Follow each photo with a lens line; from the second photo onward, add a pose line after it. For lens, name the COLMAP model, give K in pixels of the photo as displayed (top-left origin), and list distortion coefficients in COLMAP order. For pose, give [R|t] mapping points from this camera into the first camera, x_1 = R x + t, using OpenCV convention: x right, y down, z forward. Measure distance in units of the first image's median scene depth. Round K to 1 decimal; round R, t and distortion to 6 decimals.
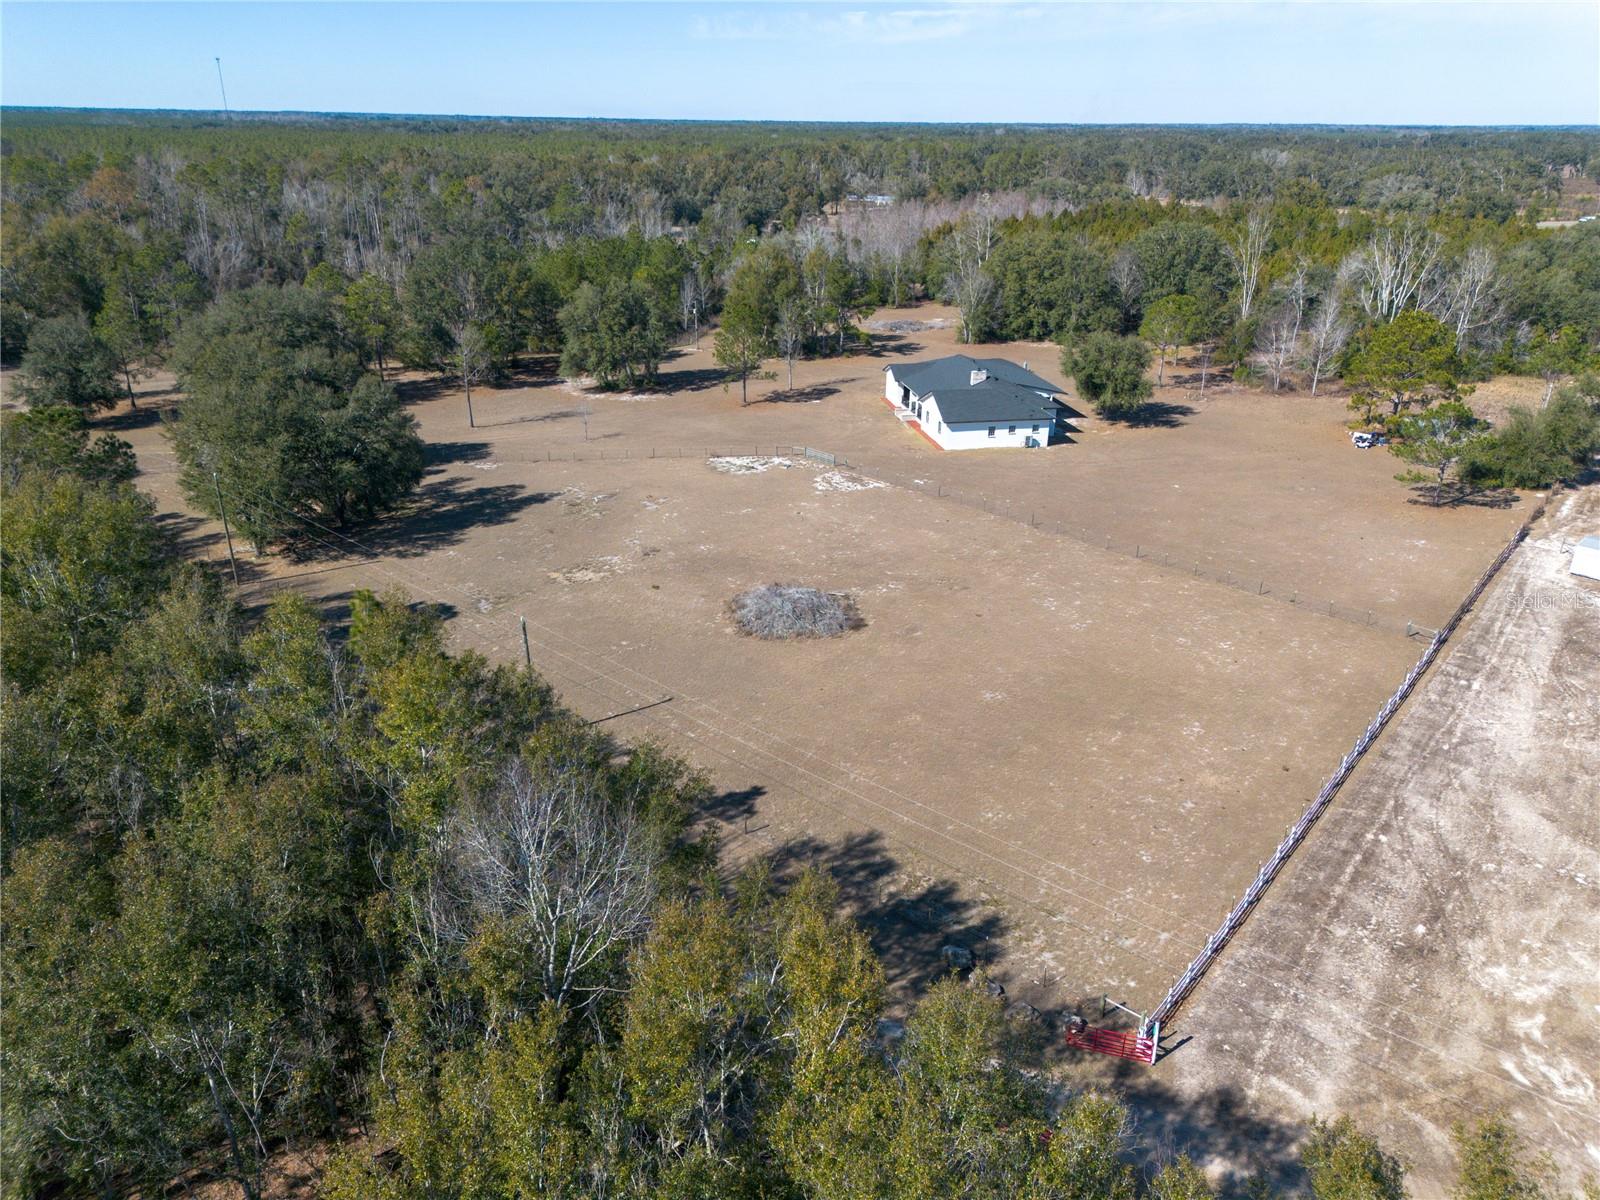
lens RADIAL K [[1119.0, 0, 800.9], [0, 1119.0, 608.0], [0, 0, 1]] dist [0.054787, -0.039018]
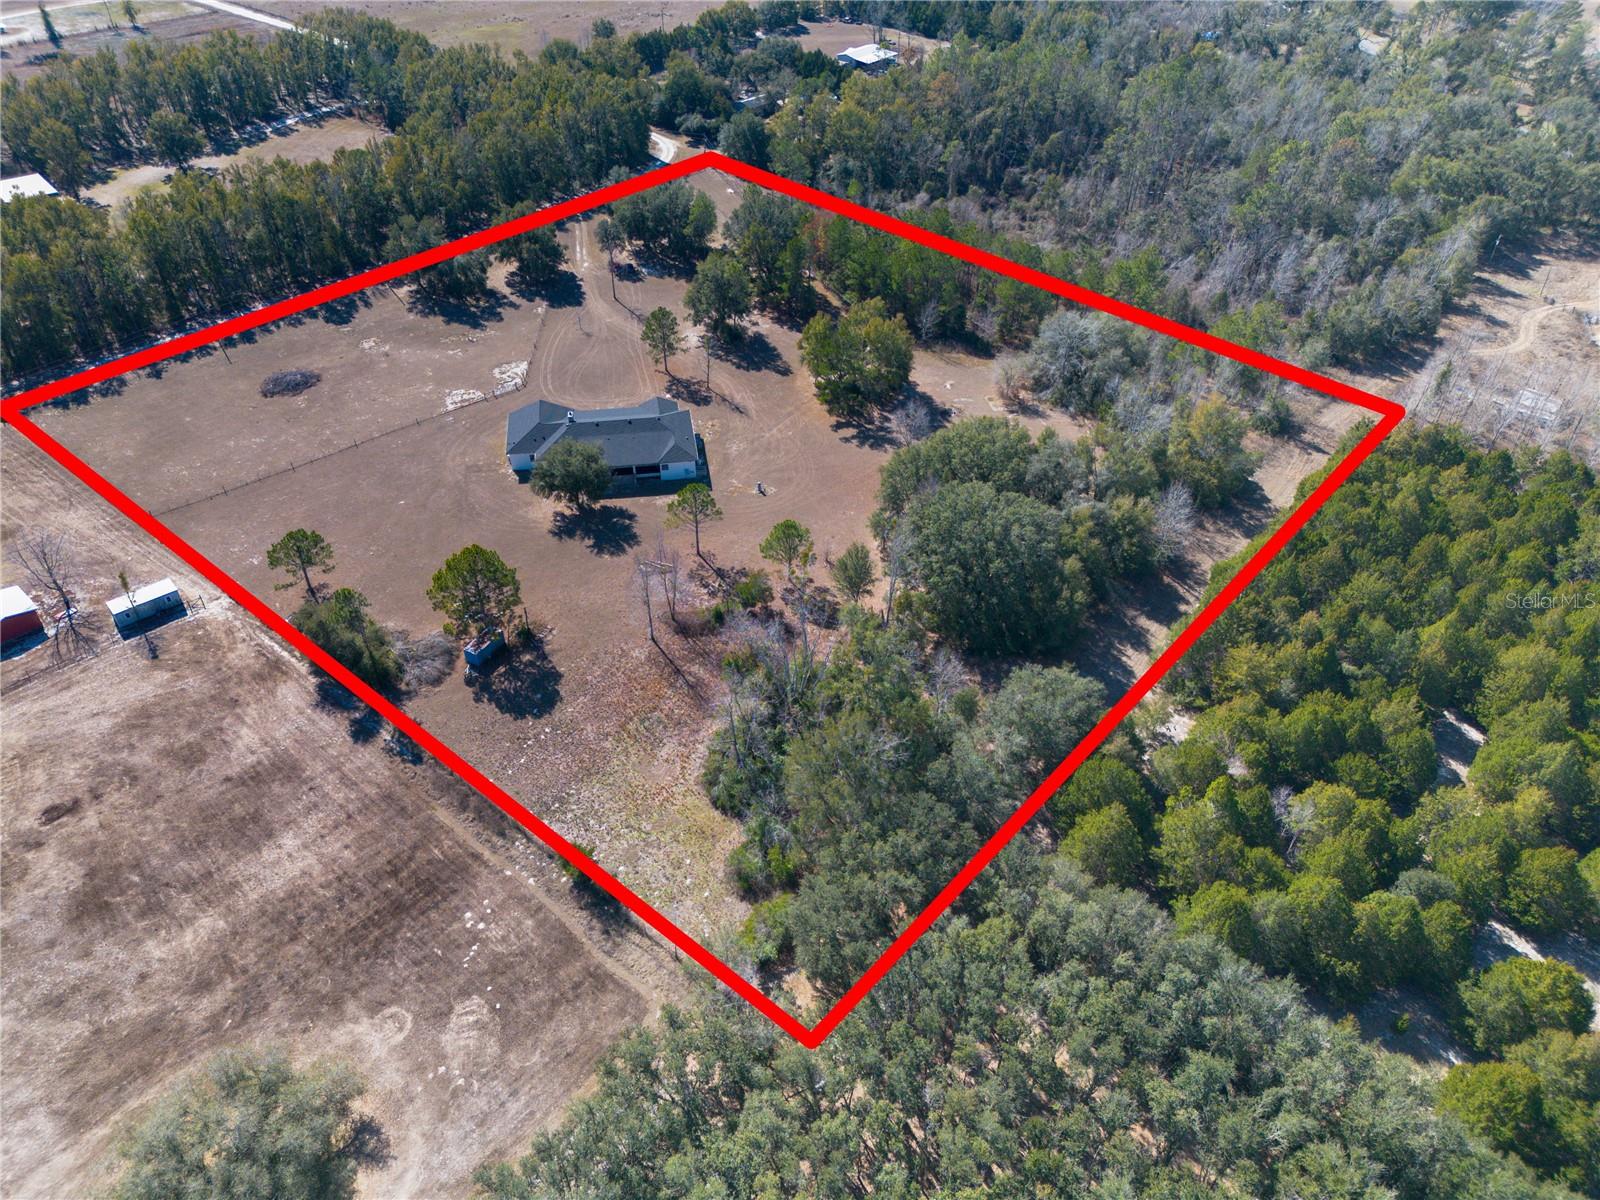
lens RADIAL K [[1119.0, 0, 802.0], [0, 1119.0, 603.3], [0, 0, 1]] dist [0.054787, -0.039018]
pose [[-0.012030, 0.626073, -0.779671, 1.842537], [-0.400907, 0.711293, 0.577352, -1.277926], [0.916040, 0.319521, 0.242440, 1.329616]]
